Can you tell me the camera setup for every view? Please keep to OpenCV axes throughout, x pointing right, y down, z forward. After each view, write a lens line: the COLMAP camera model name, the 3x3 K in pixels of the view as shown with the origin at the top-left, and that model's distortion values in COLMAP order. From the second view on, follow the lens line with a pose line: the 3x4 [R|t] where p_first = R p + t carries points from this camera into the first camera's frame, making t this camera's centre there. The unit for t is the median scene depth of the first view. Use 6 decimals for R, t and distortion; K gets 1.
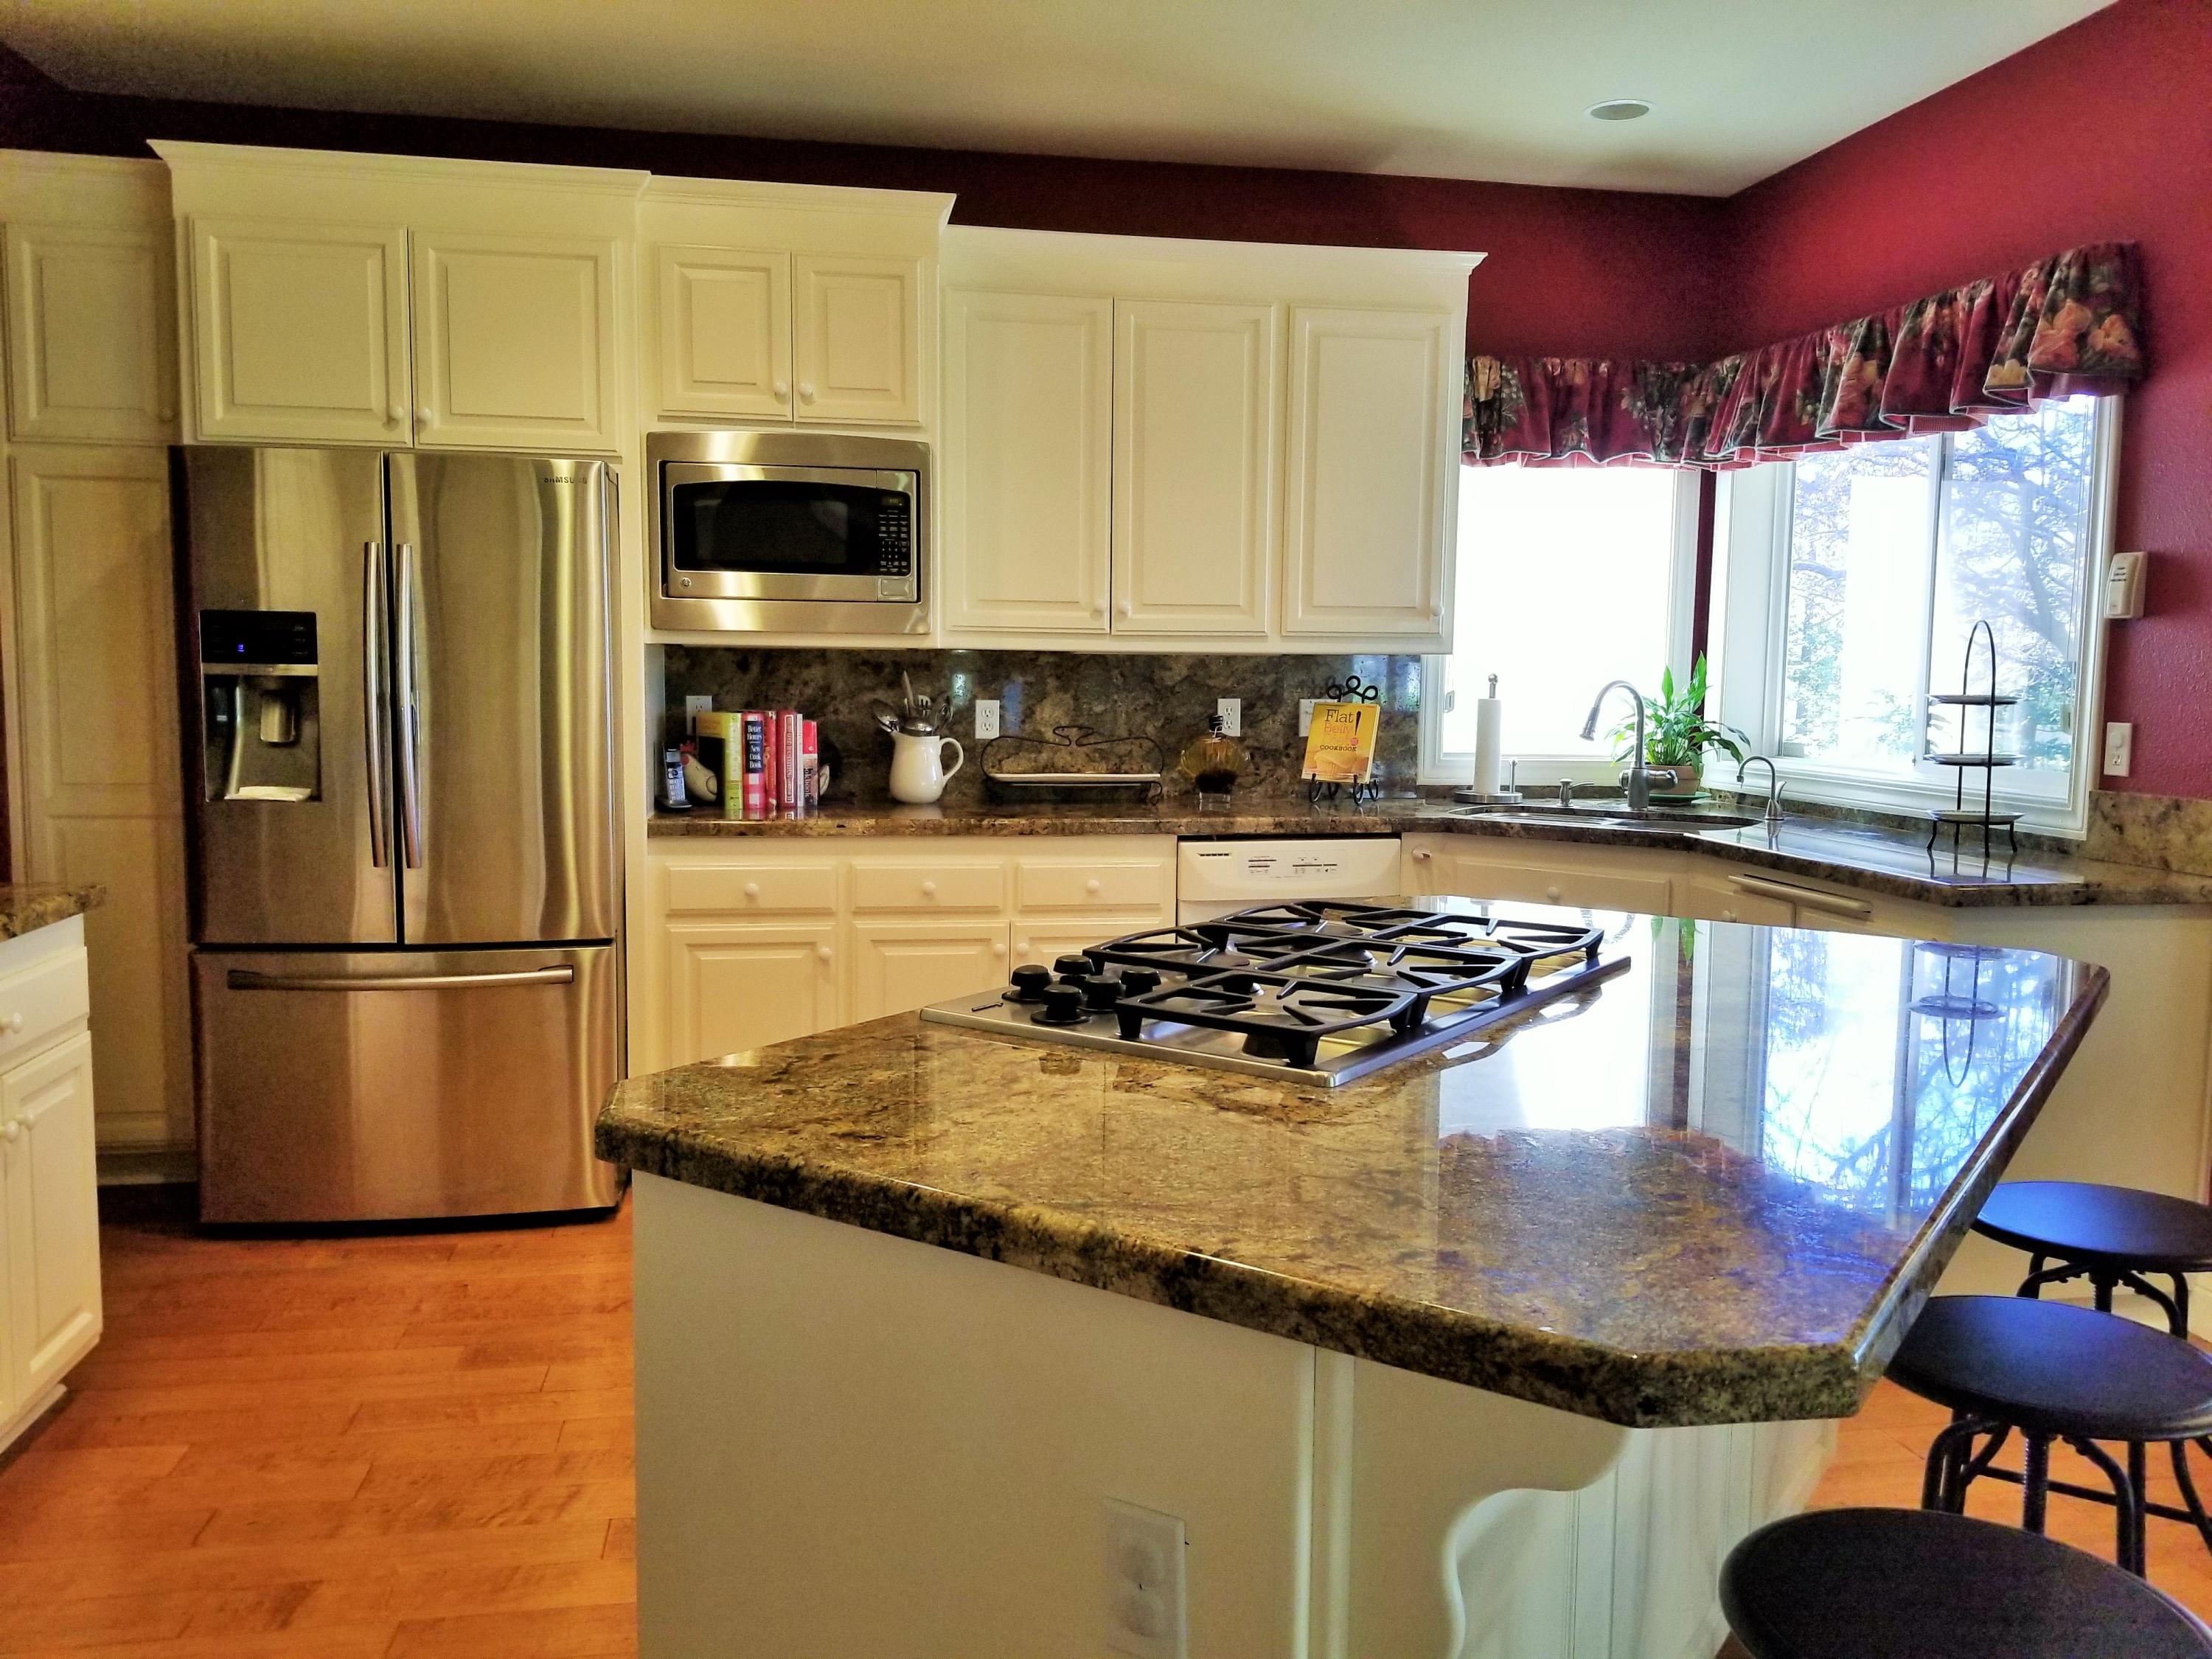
lens RADIAL K [[1696.9, 0, 1106.0], [0, 1696.9, 829.5], [0, 0, 1]] dist [0.126929, -0.284171]
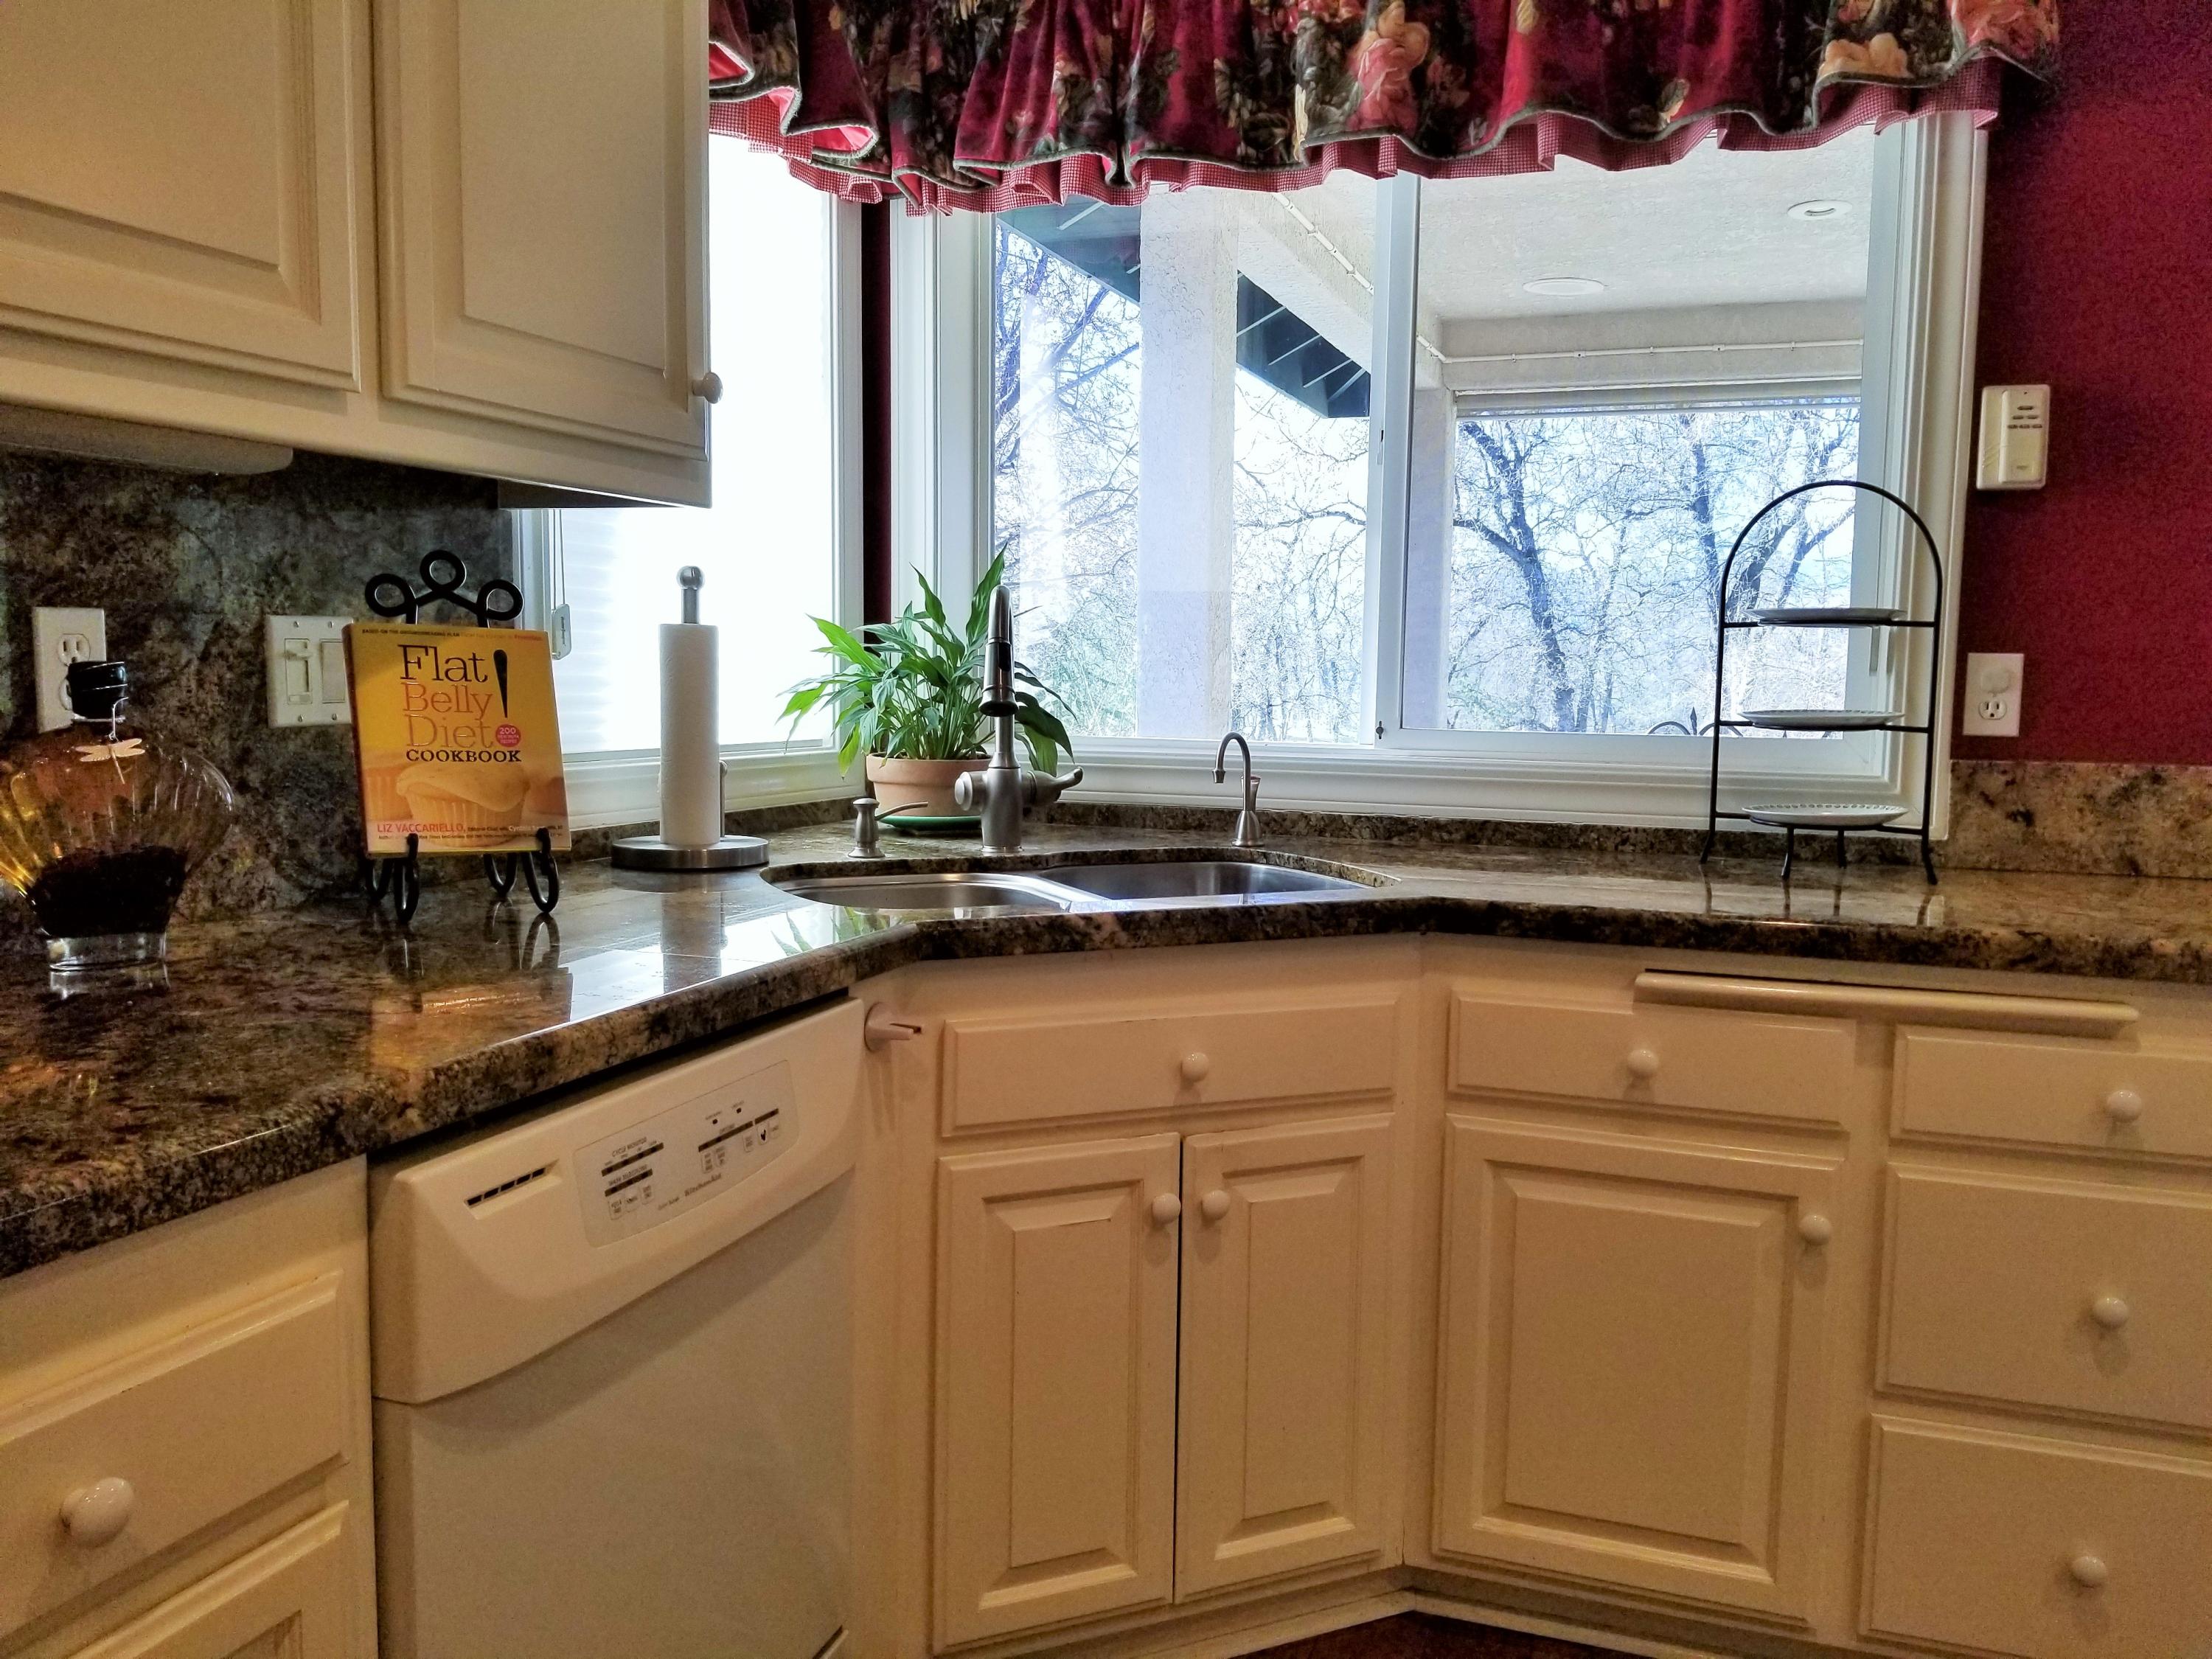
lens RADIAL K [[1730.2, 0, 1106.0], [0, 1730.2, 829.5], [0, 0, 1]] dist [0.004767, 0.001268]
pose [[0.506927, -0.087521, 0.857535, -0.107342], [0.074629, 0.995553, 0.057490, -0.045852], [-0.858753, 0.034853, 0.511204, 0.749978]]
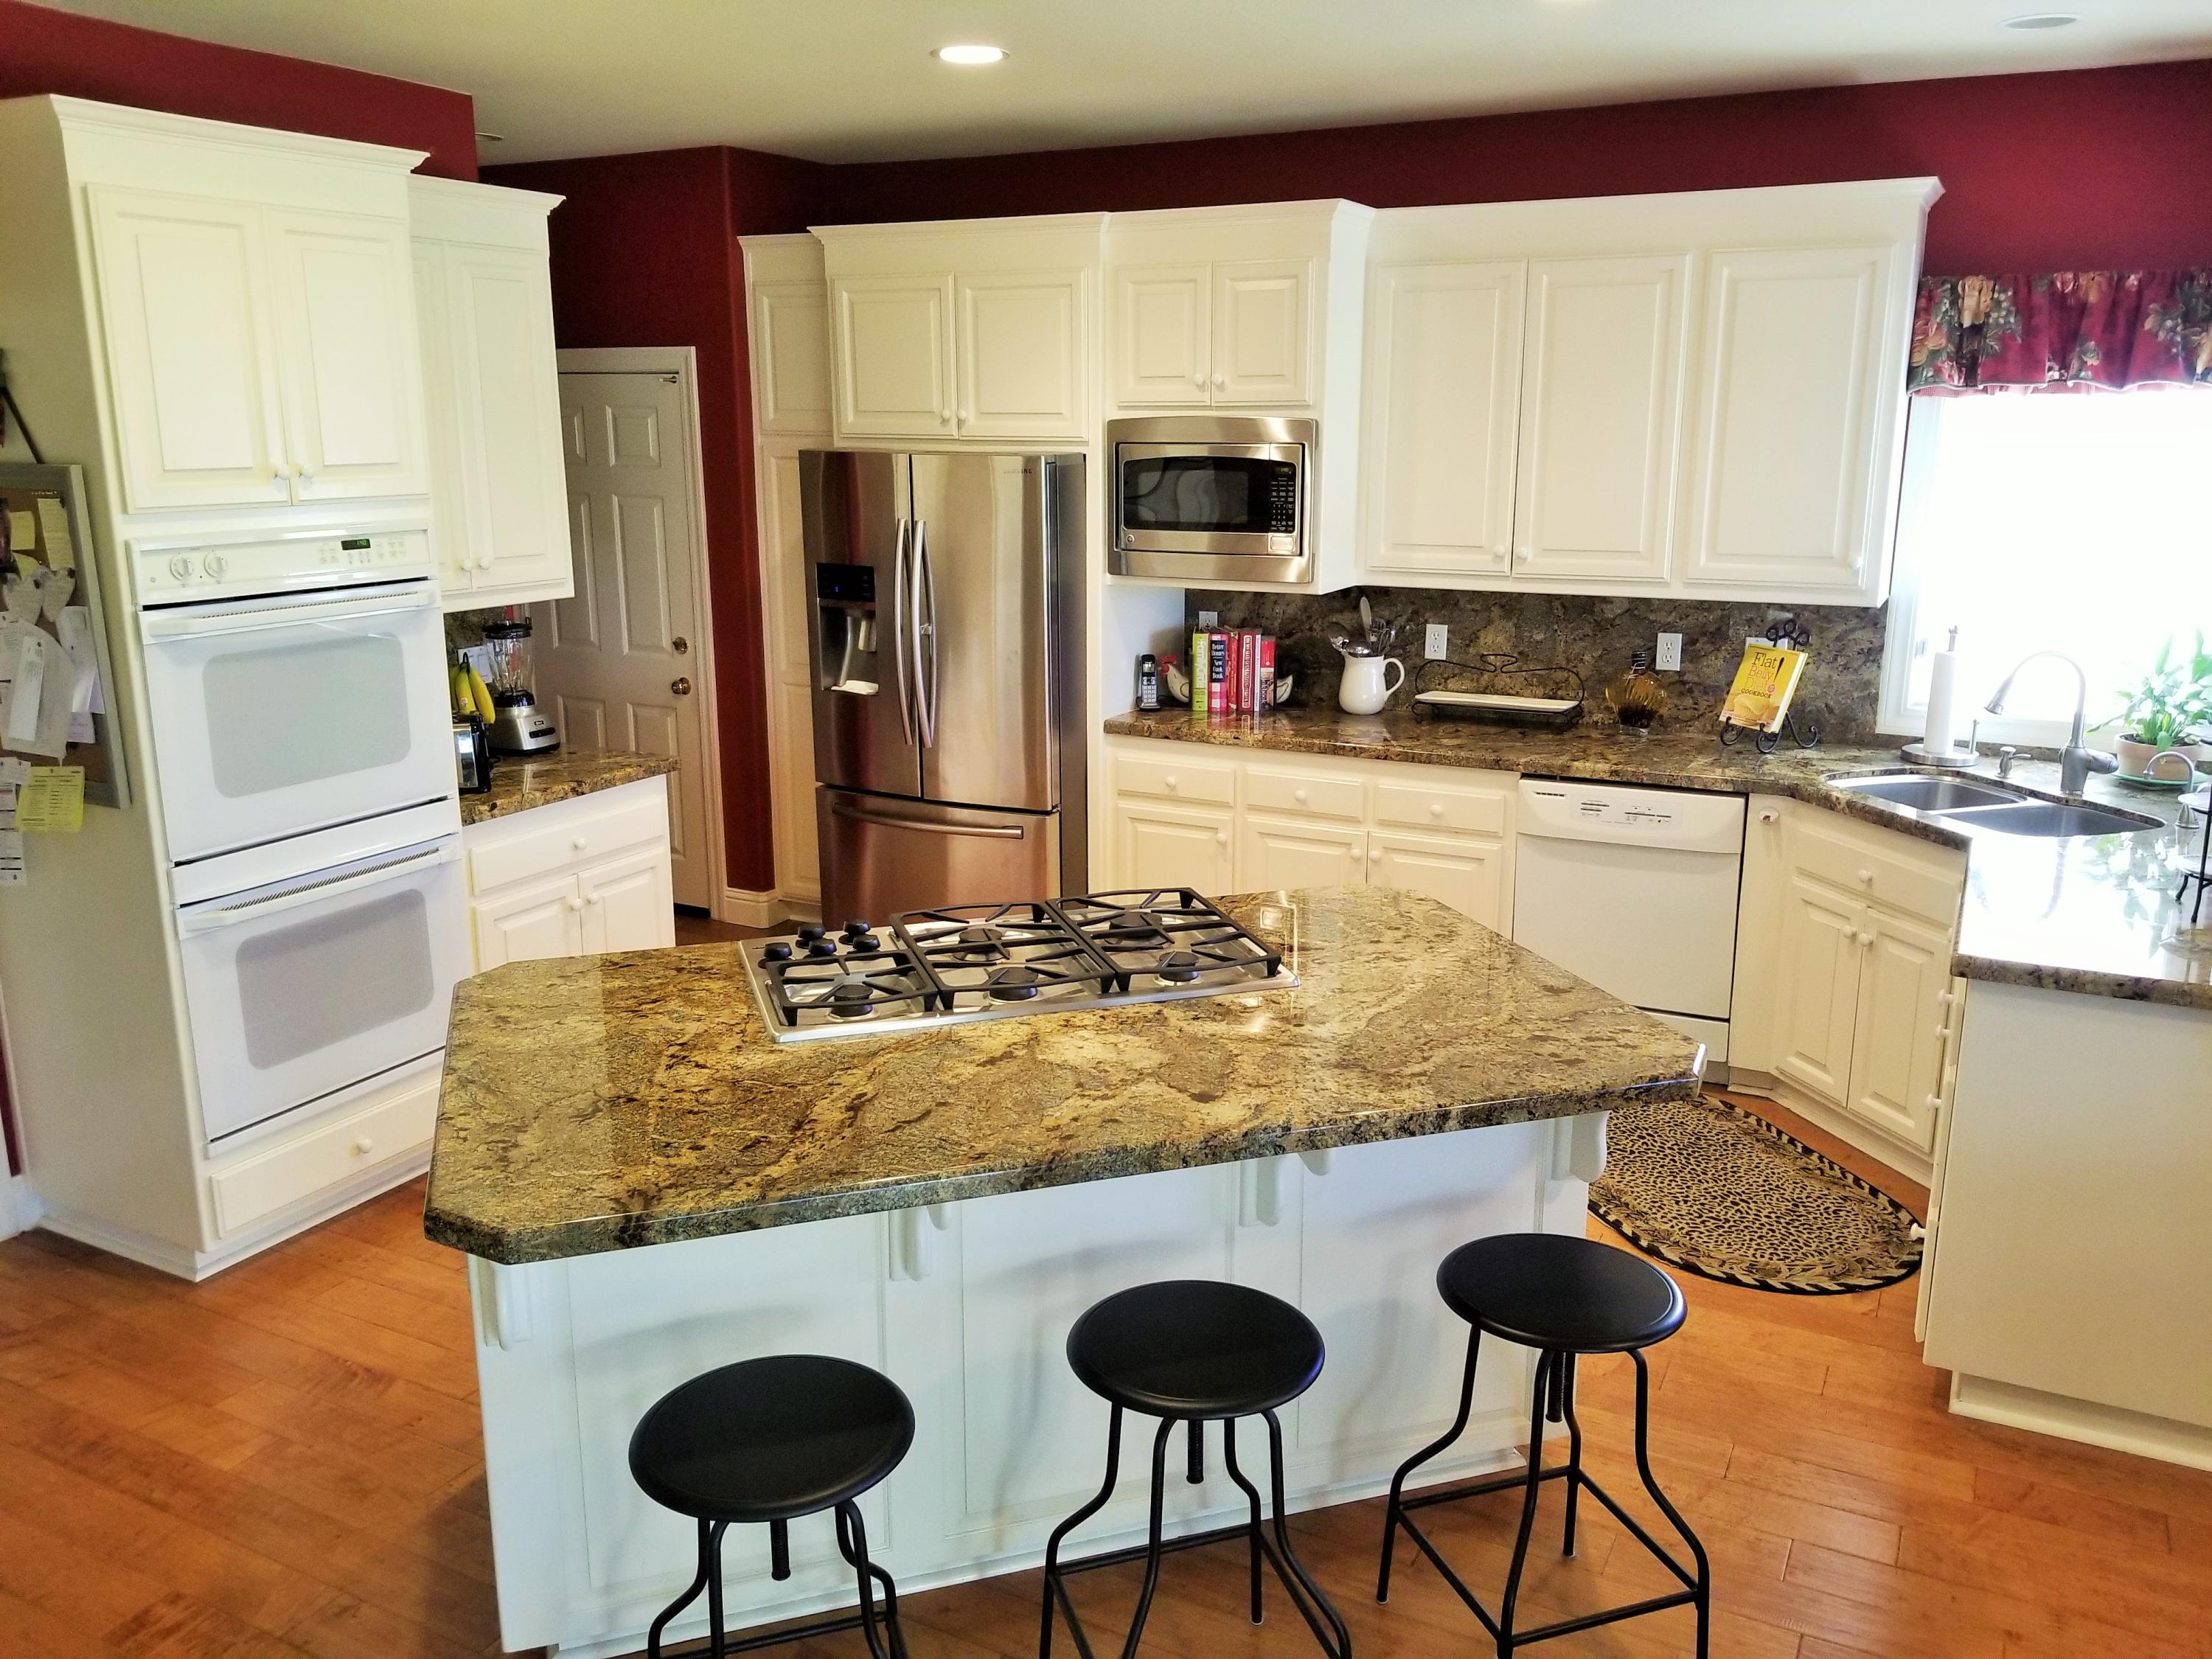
lens RADIAL K [[1674.0, 0, 1106.0], [0, 1674.0, 829.5], [0, 0, 1]] dist [0.049253, -0.110579]
pose [[0.790096, 0.131028, -0.598815, 0.461512], [-0.047492, 0.987036, 0.153314, -0.108111], [0.611141, -0.092694, 0.786076, -0.012083]]
